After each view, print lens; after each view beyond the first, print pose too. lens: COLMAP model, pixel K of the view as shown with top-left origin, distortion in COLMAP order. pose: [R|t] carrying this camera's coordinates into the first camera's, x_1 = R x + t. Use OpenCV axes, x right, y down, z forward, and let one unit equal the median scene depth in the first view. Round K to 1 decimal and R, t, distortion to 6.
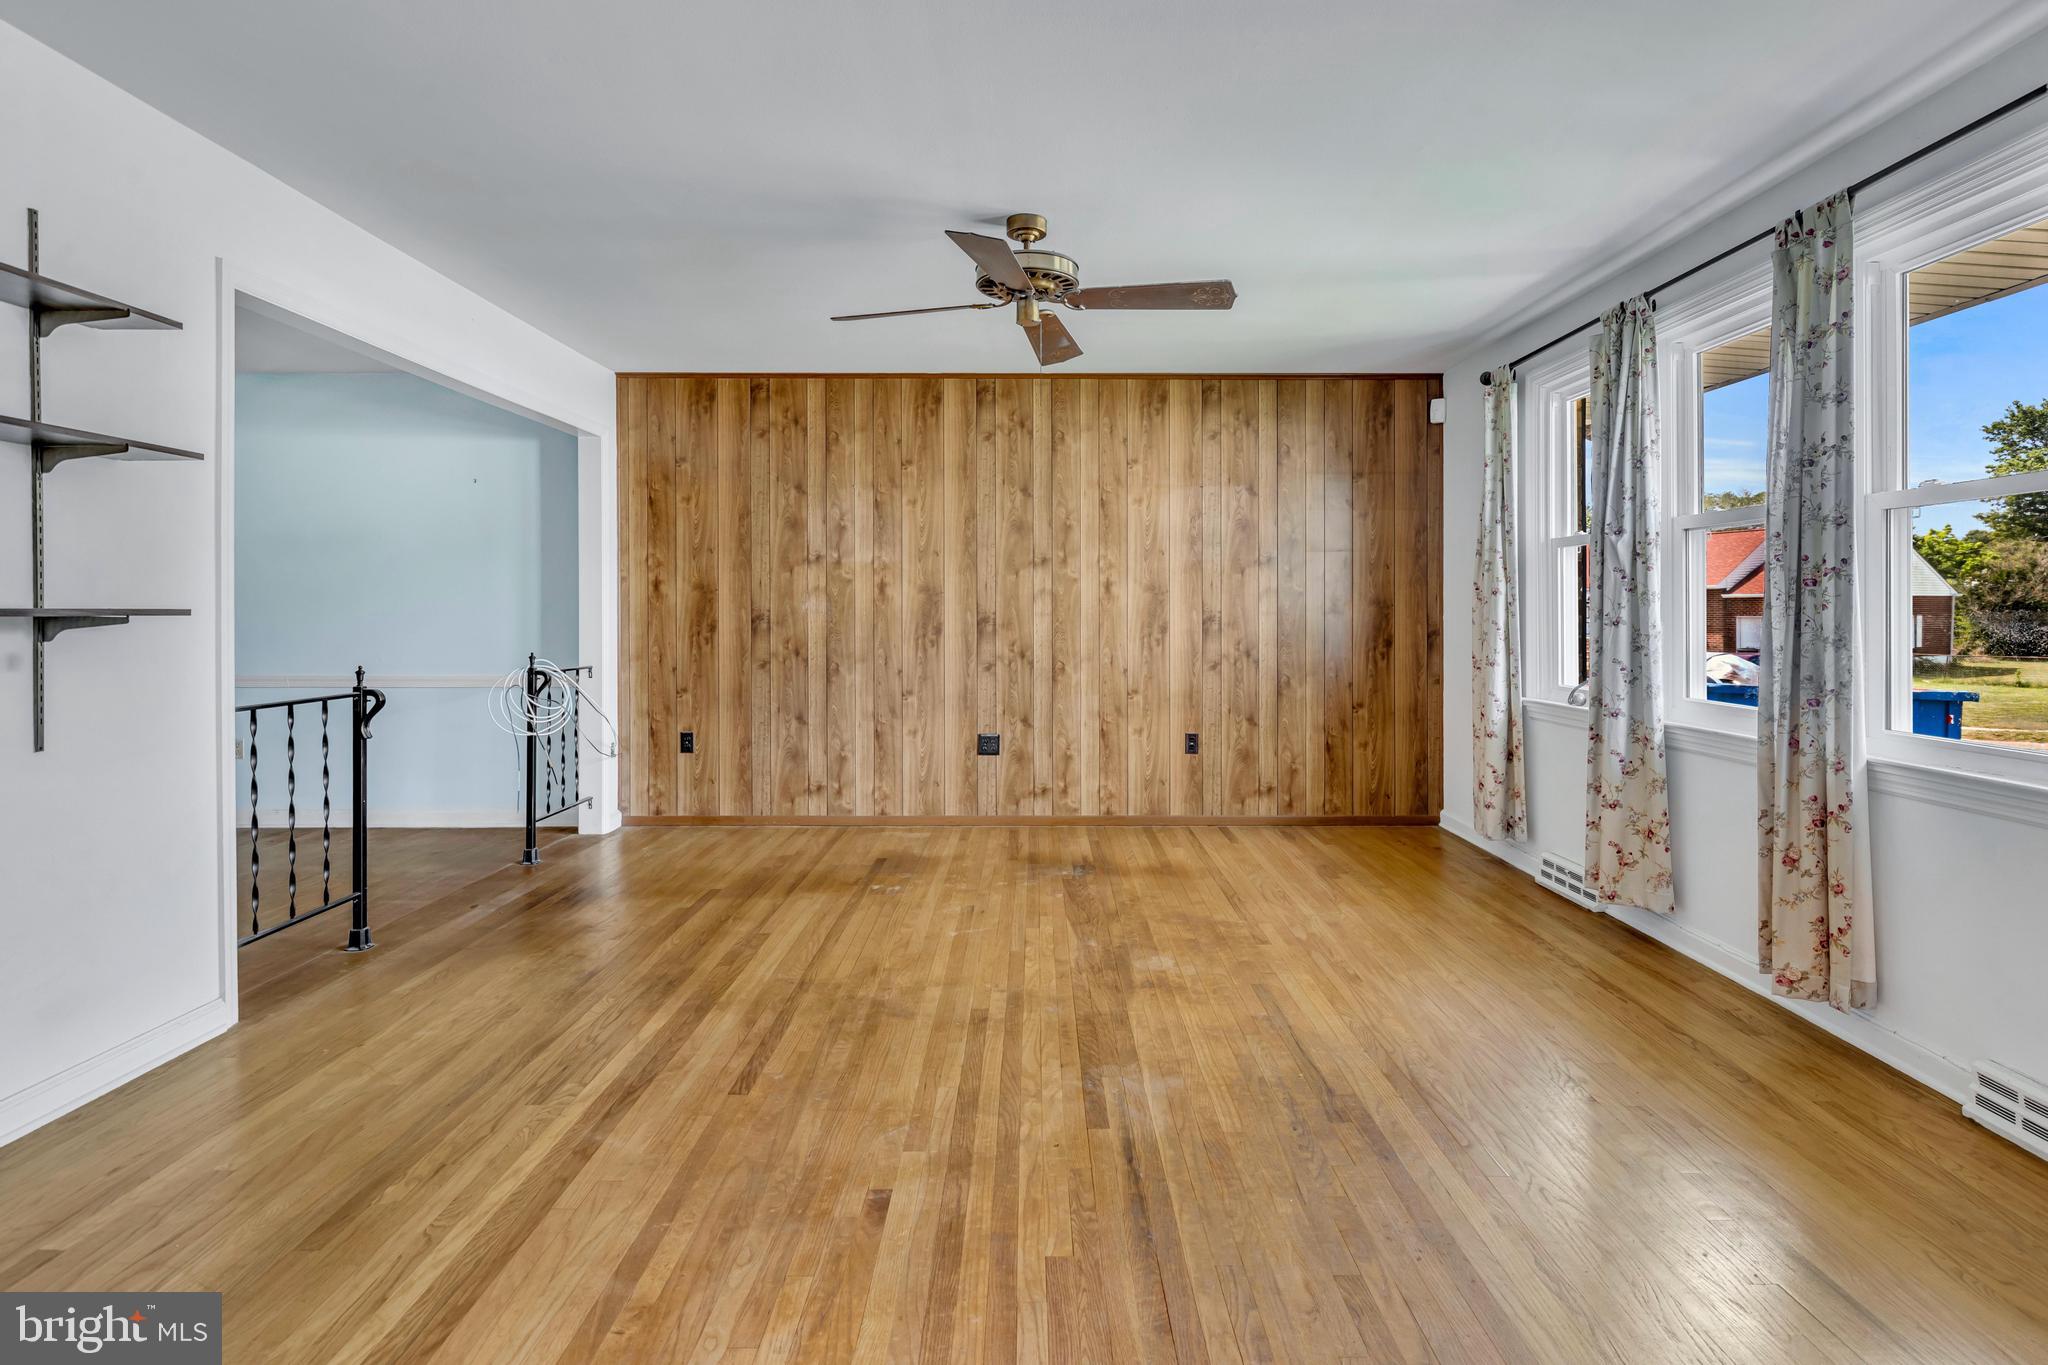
lens RADIAL K [[1033.8, 0, 1024.3], [0, 1033.8, 618.1], [0, 0, 1]] dist [0.004294, -0.000153]
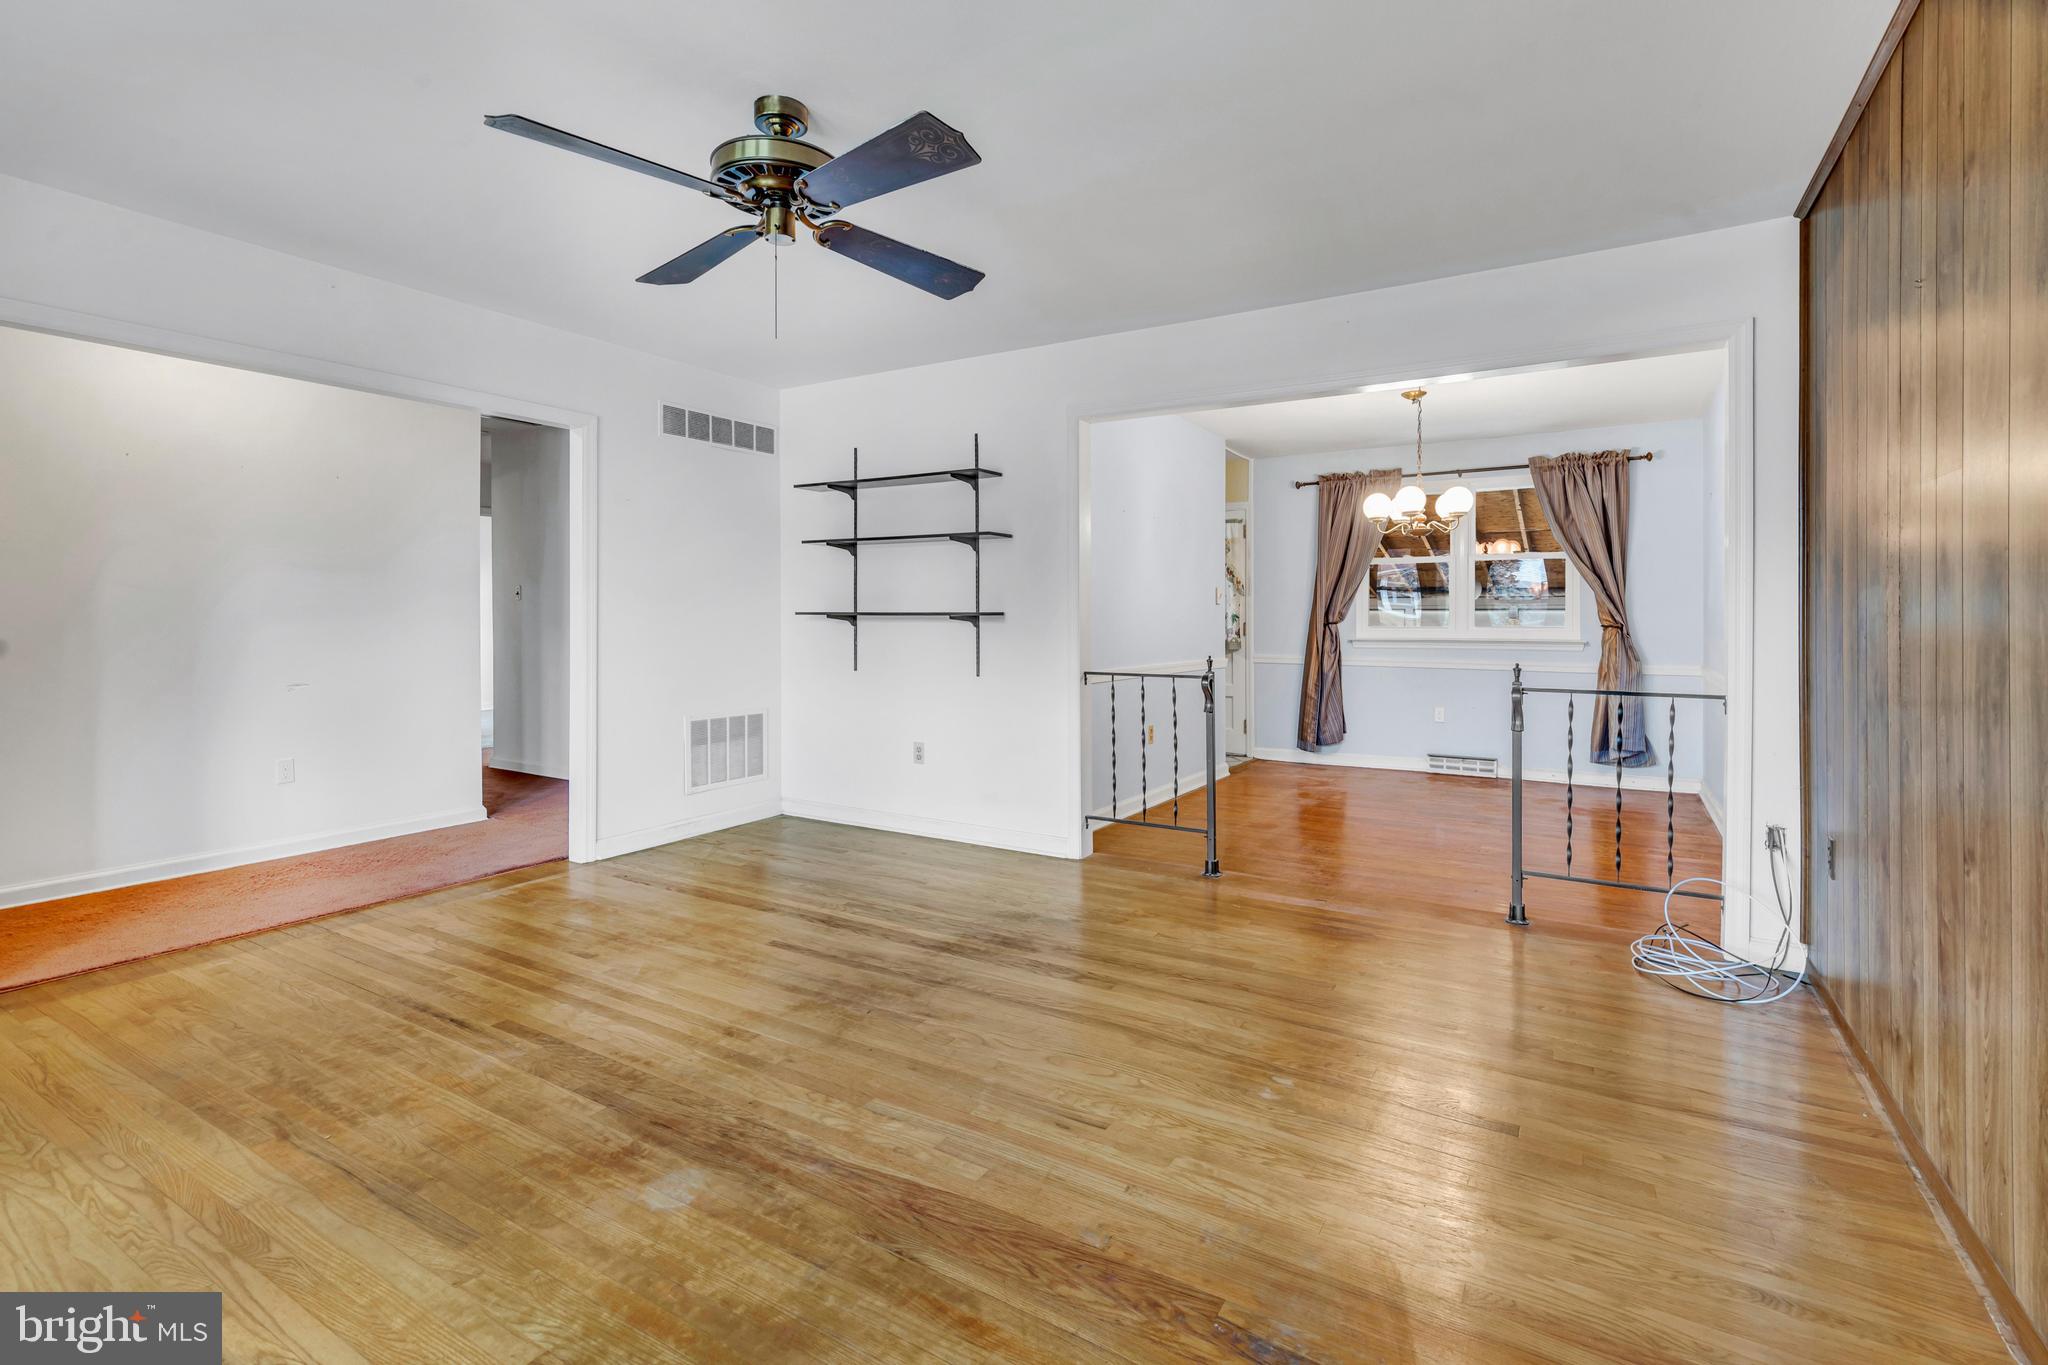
lens RADIAL K [[935.1, 0, 1024.6], [0, 935.1, 606.0], [0, 0, 1]] dist [0.003391, 0.000151]
pose [[-0.515145, -0.005104, -0.857088, 0.305570], [0.000222, 0.999981, -0.006088, -0.003216], [0.857103, -0.003326, -0.515134, 0.904122]]
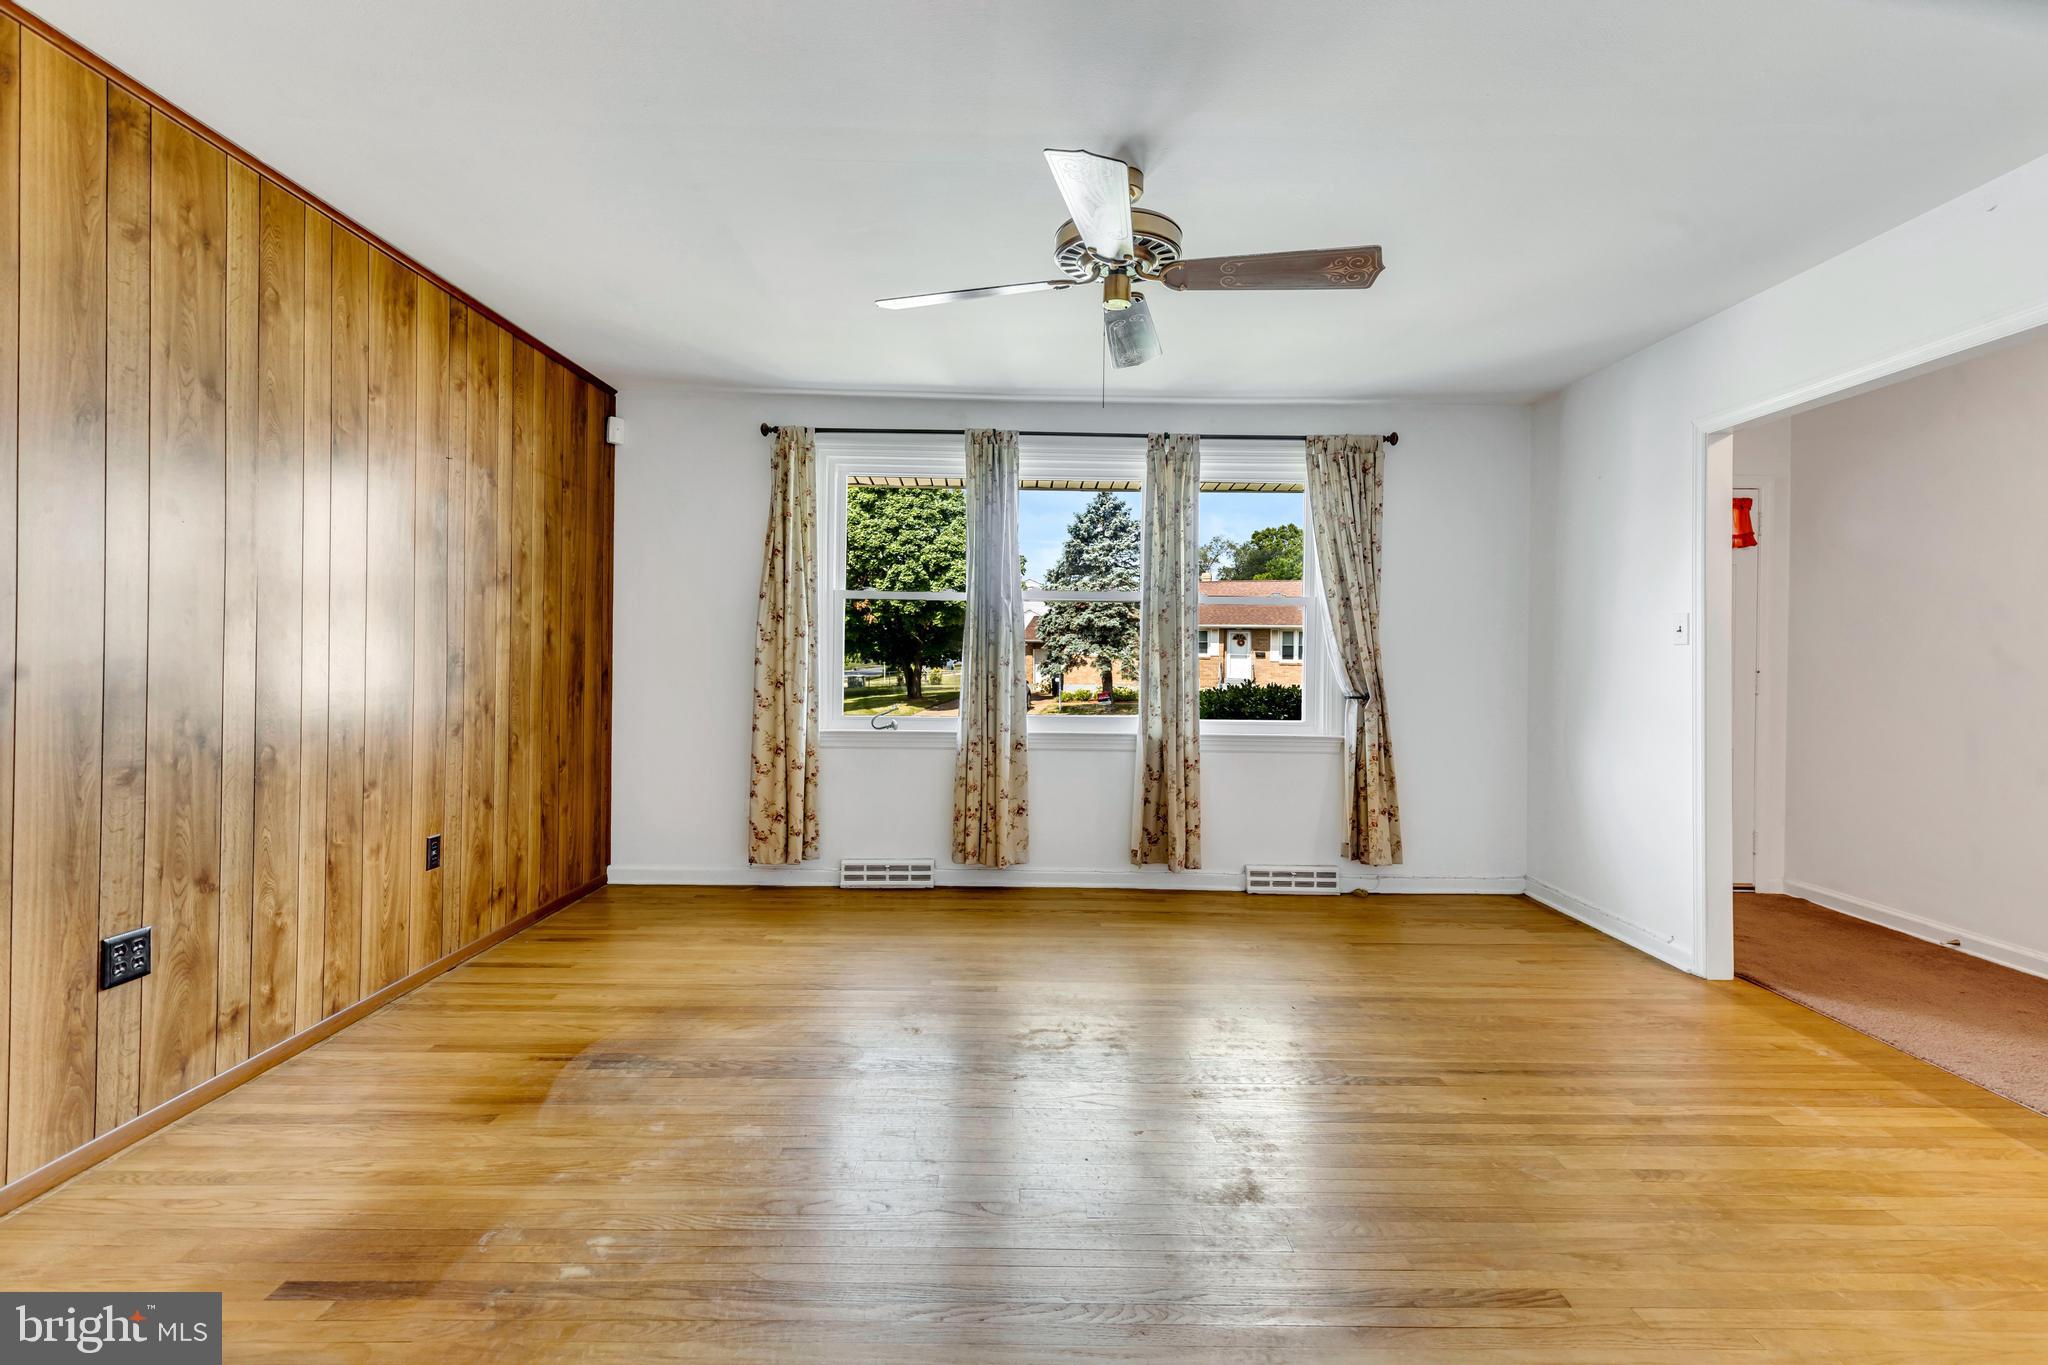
lens RADIAL K [[935.1, 0, 1040.9], [0, 935.1, 652.8], [0, 0, 1]] dist [0.003391, 0.000151]
pose [[-0.030854, 0.000627, 0.999524, -0.434266], [-0.007201, 0.999974, -0.000850, -0.005403], [-0.999498, -0.007224, -0.030849, 0.640893]]
